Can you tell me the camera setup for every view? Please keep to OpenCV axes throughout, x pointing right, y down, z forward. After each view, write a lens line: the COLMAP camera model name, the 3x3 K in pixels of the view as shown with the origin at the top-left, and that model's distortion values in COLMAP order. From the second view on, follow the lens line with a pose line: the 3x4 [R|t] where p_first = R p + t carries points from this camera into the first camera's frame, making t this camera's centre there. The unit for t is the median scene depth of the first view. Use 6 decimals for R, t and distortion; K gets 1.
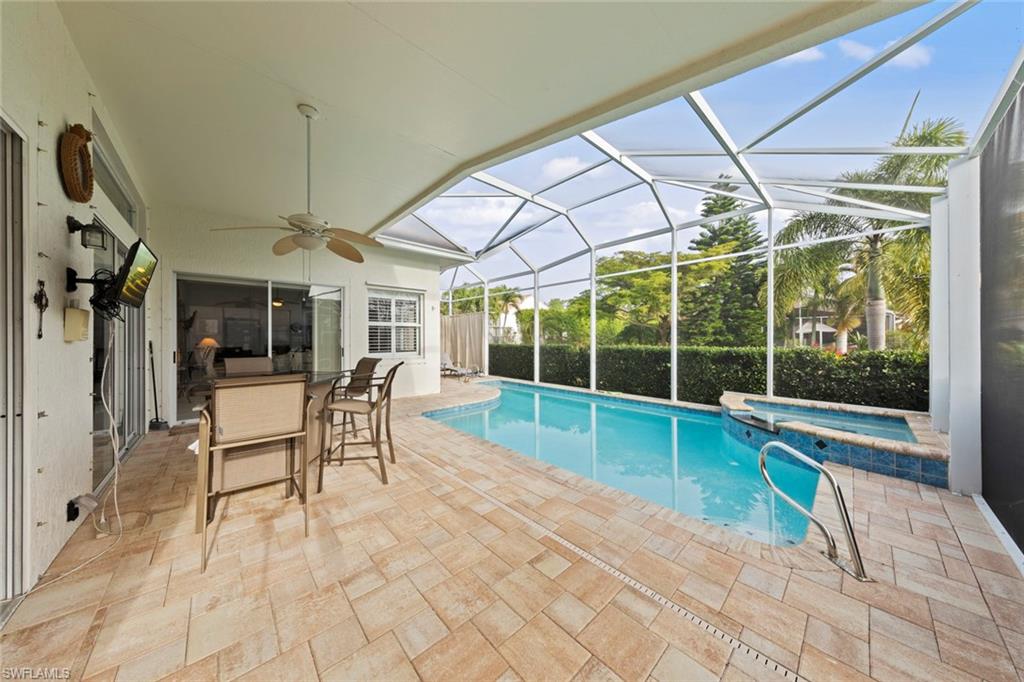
lens RADIAL K [[321.0, 0, 513.2], [0, 321.0, 337.8], [0, 0, 1]] dist [-0.000207, -0.000001]
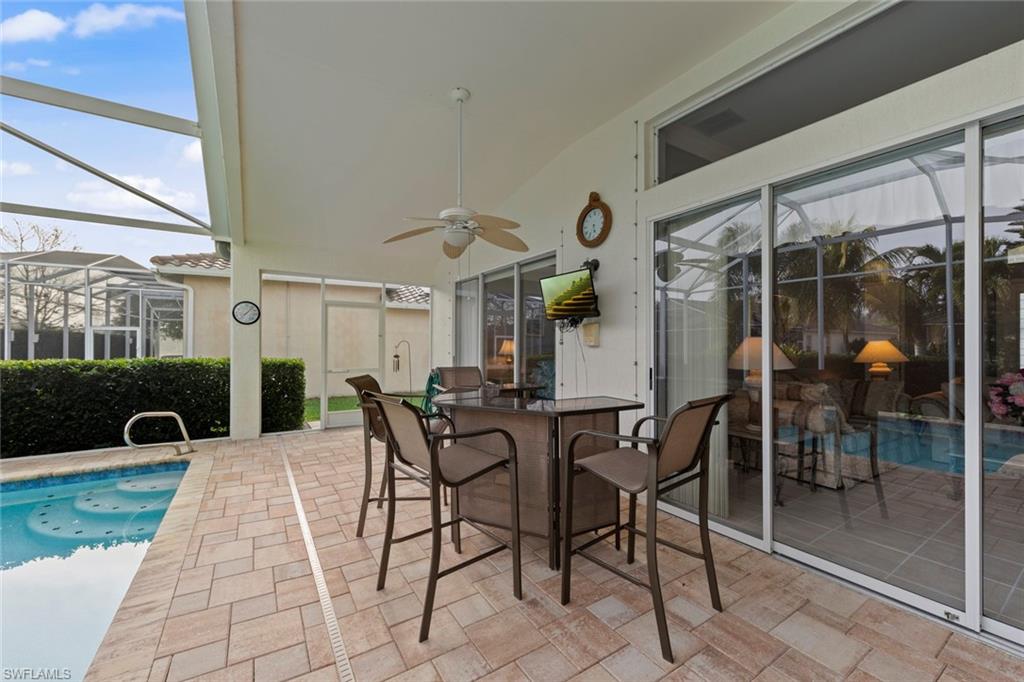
lens RADIAL K [[400.9, 0, 504.2], [0, 400.9, 346.3], [0, 0, 1]] dist [0.000690, 0.000376]
pose [[-0.987406, -0.002828, 0.158185, -1.106223], [-0.002950, 0.999996, -0.000532, 0.012281], [-0.158182, -0.000992, -0.987409, 2.519221]]
